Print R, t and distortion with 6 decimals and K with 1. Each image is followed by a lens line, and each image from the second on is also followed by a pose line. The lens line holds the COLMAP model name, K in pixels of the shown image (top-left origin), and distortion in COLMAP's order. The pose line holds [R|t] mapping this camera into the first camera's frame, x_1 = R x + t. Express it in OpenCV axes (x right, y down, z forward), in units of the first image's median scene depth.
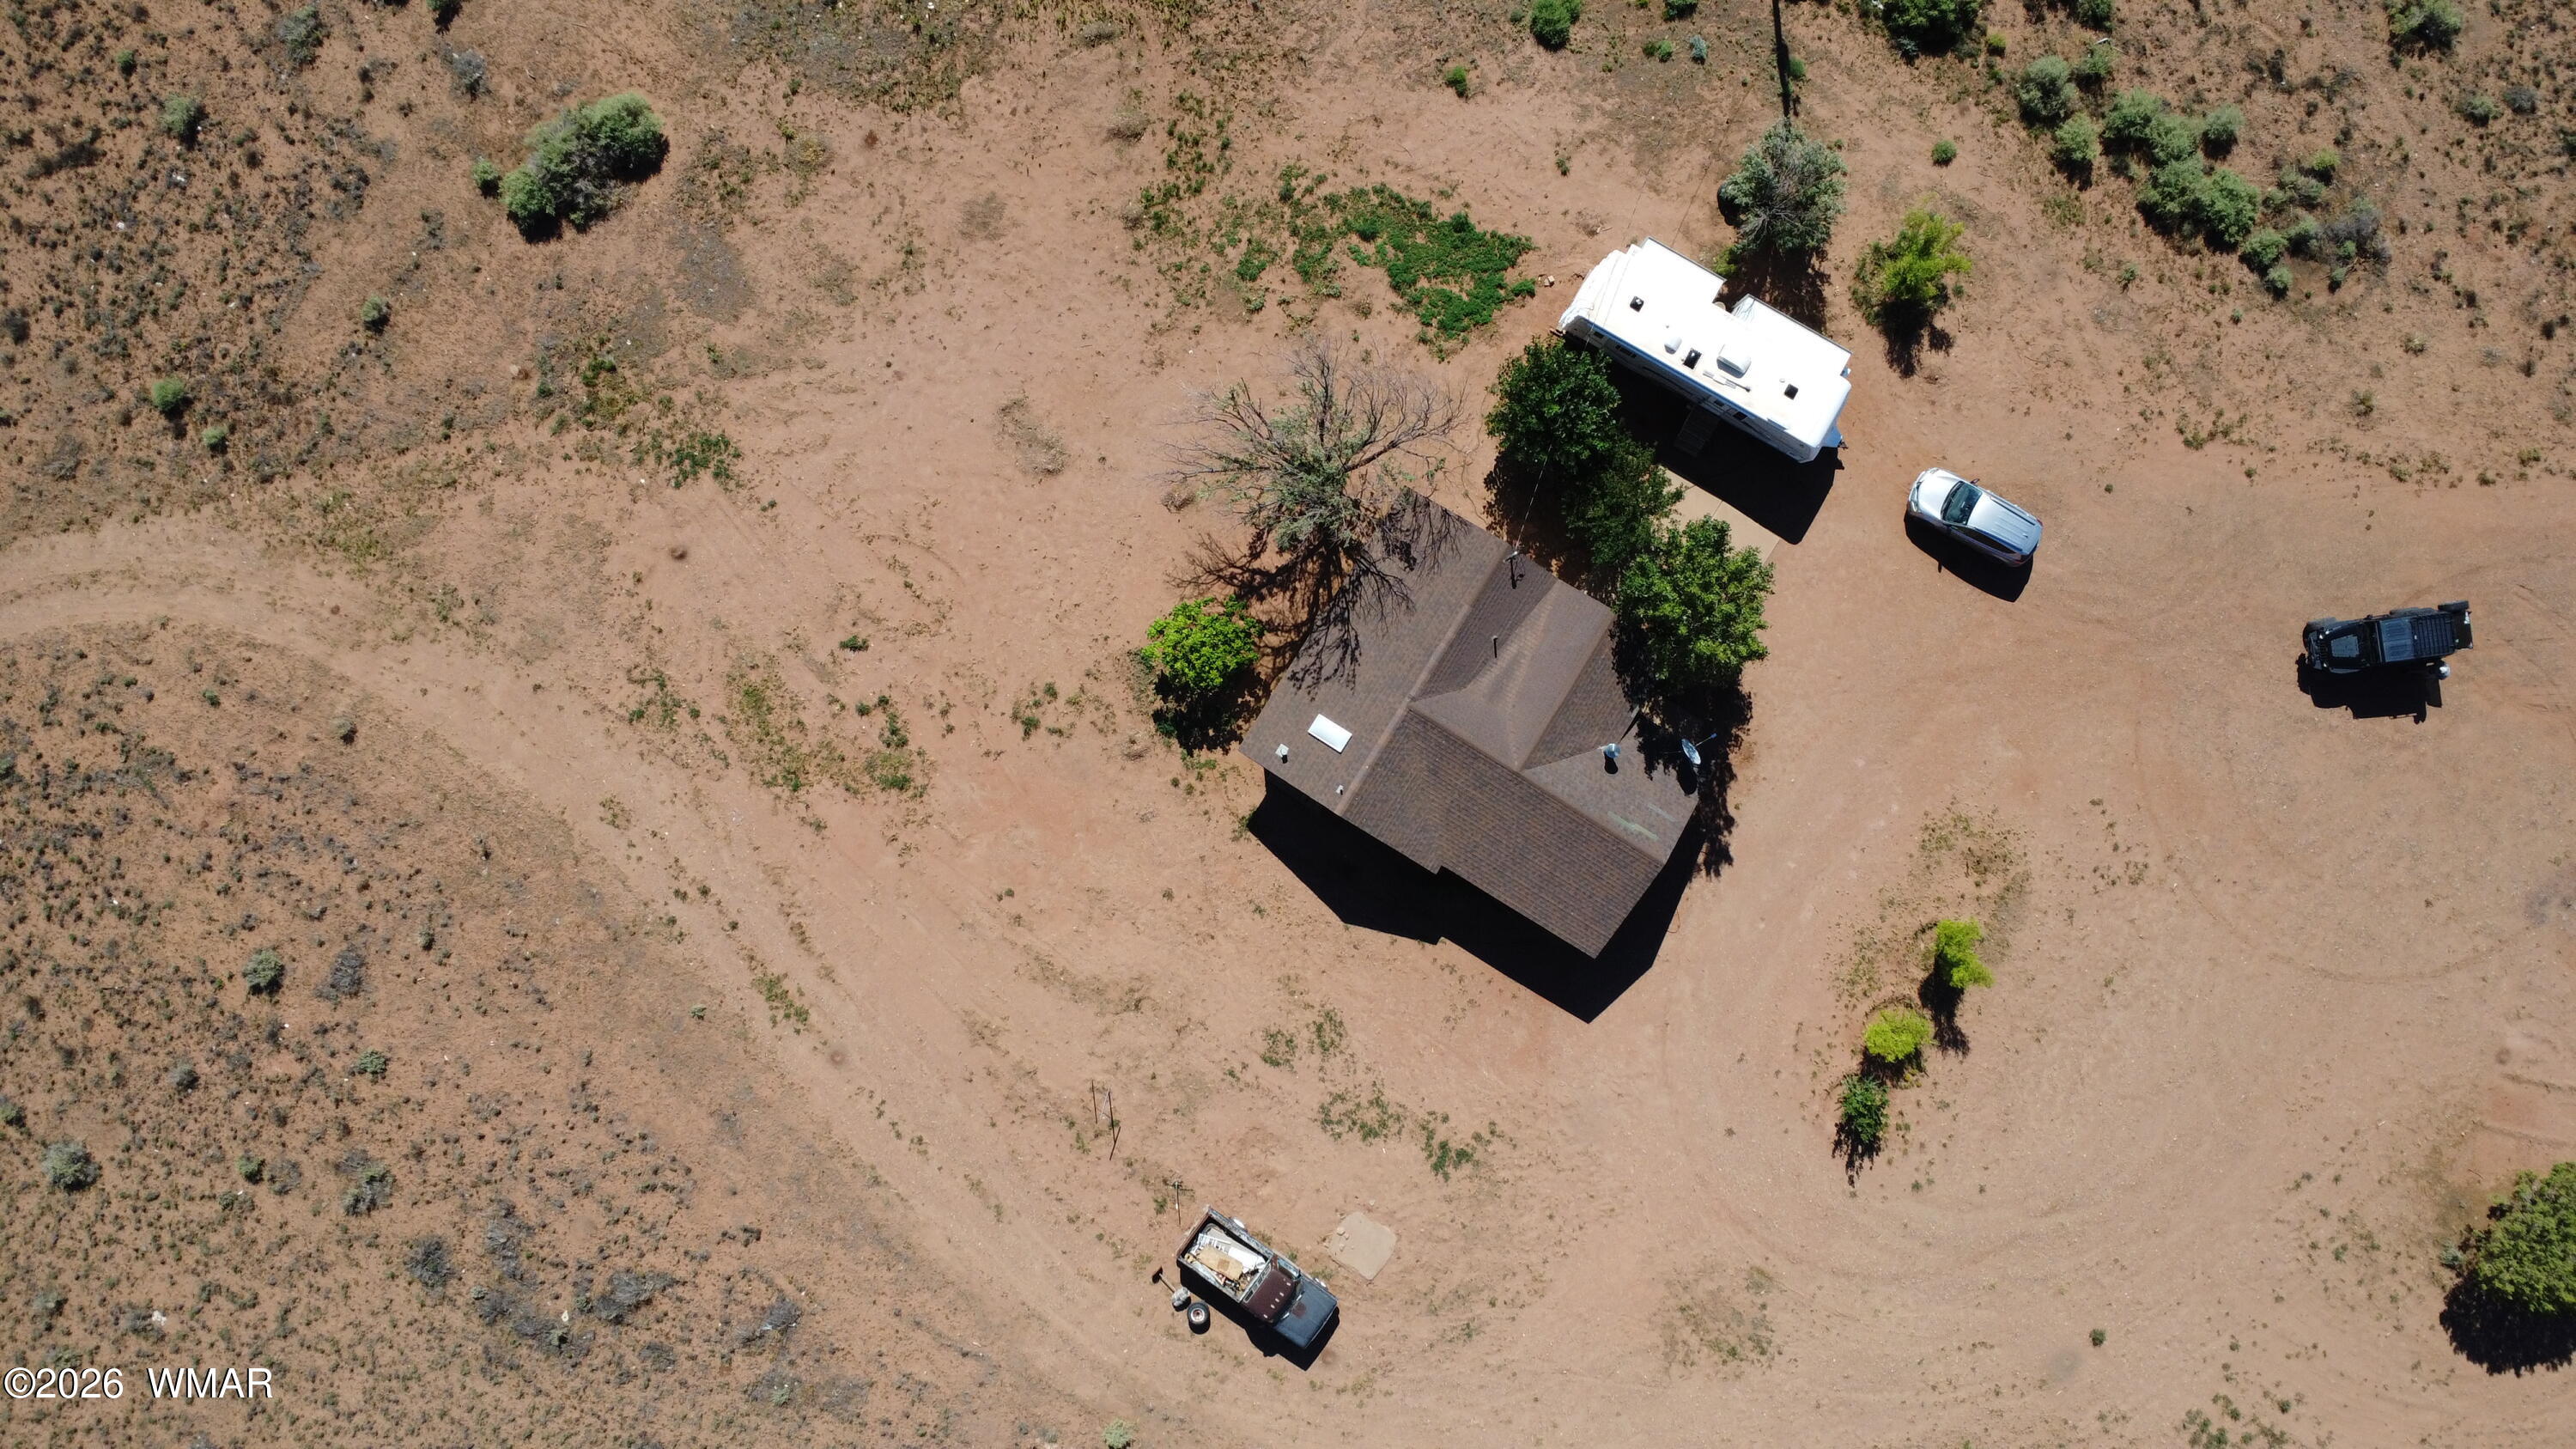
lens RADIAL K [[1897.3, 0, 1288.3], [0, 1897.3, 726.9], [0, 0, 1]] dist [-0.035447, 0.000434]
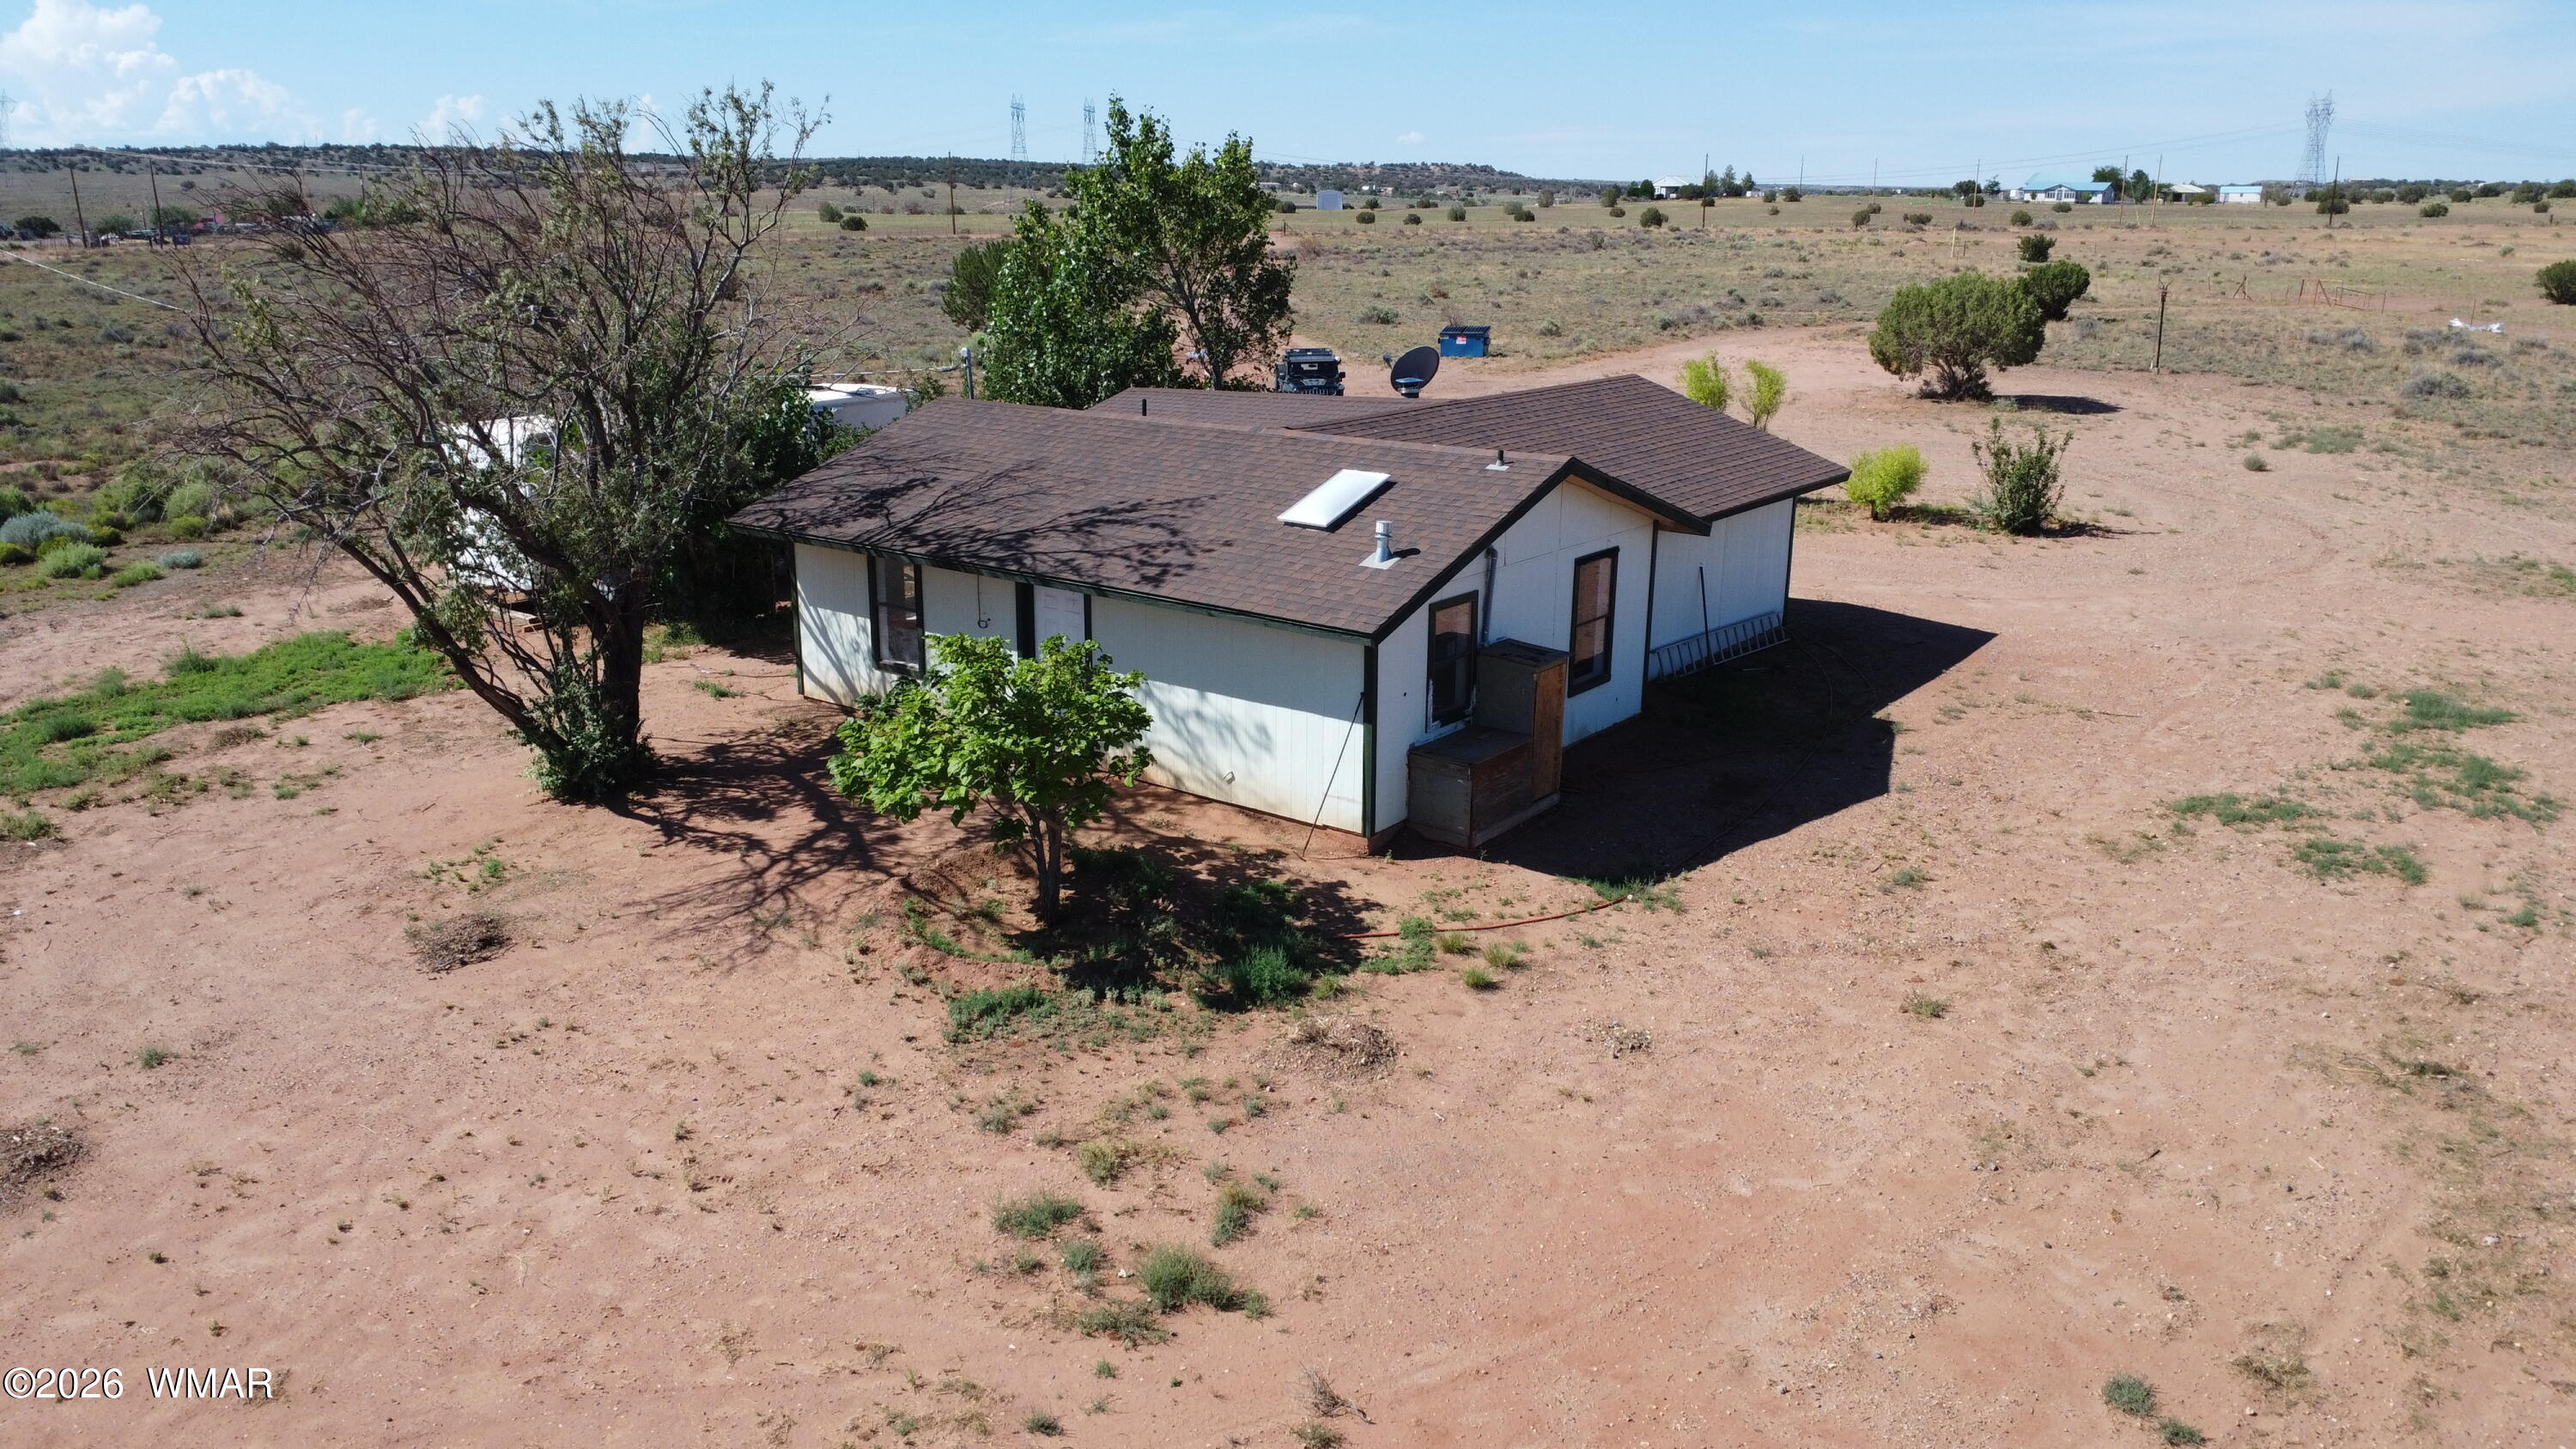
lens RADIAL K [[1897.3, 0, 1278.5], [0, 1897.3, 725.3], [0, 0, 1]] dist [-0.035447, 0.000434]
pose [[0.092976, -0.266815, 0.959252, -0.303832], [0.995616, 0.015065, -0.092310, 0.024815], [0.010179, 0.963630, 0.267046, 0.896367]]
